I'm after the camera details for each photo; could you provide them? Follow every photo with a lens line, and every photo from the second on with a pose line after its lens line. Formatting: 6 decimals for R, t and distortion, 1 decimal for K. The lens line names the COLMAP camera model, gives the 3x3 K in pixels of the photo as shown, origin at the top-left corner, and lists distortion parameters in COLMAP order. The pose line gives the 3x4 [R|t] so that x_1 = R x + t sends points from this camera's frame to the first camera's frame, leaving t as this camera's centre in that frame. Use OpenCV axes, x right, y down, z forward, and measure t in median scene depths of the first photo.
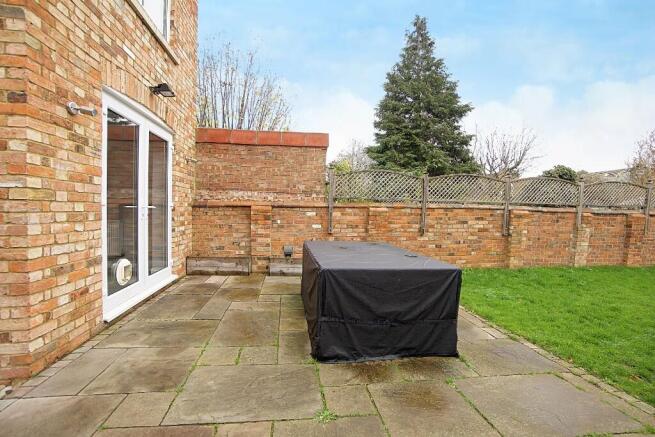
lens RADIAL K [[294.2, 0, 327.1], [0, 294.2, 213.1], [0, 0, 1]] dist [-0.063418, 0.025470]
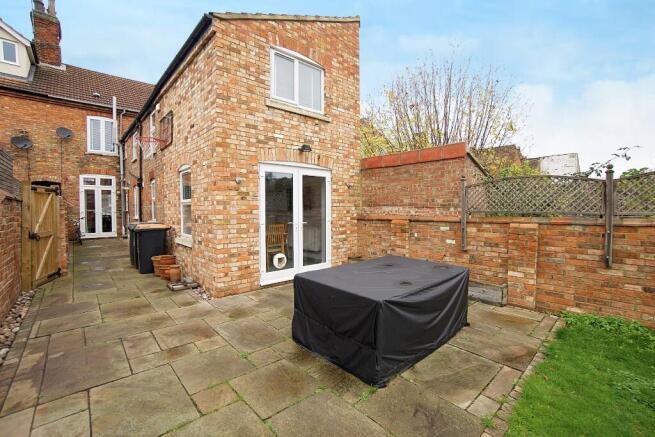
lens RADIAL K [[294.2, 0, 327.1], [0, 294.2, 213.1], [0, 0, 1]] dist [-0.063418, 0.025470]
pose [[0.552108, -0.001431, -0.833771, 0.503755], [0.002577, 0.999997, -0.000010, -0.046311], [0.833769, -0.002143, 0.552110, 0.129927]]
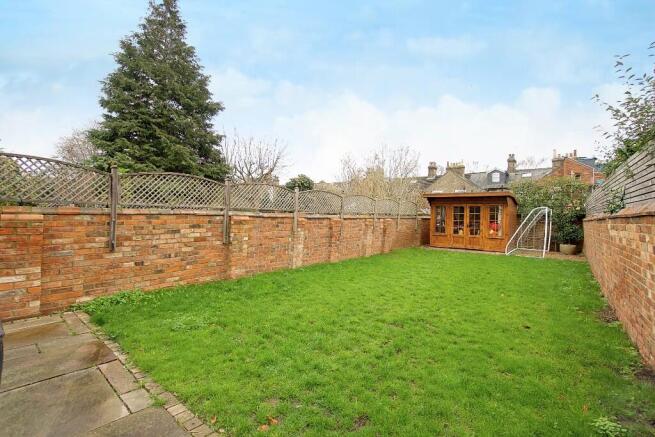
lens RADIAL K [[294.2, 0, 327.1], [0, 294.2, 213.1], [0, 0, 1]] dist [-0.063418, 0.025470]
pose [[0.748080, -0.001926, 0.663606, 0.251809], [0.004129, 0.999990, -0.001752, -0.017169], [-0.663596, 0.004050, 0.748080, 0.095349]]
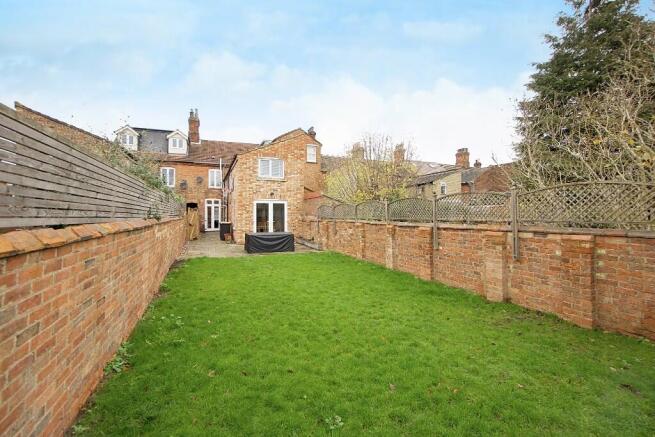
lens RADIAL K [[294.2, 0, 327.1], [0, 294.2, 213.1], [0, 0, 1]] dist [-0.063418, 0.025470]
pose [[0.248683, -0.025668, -0.968245, 2.307792], [-0.009612, 0.999534, -0.028967, -0.018399], [0.968537, 0.016510, 0.248321, 0.437912]]
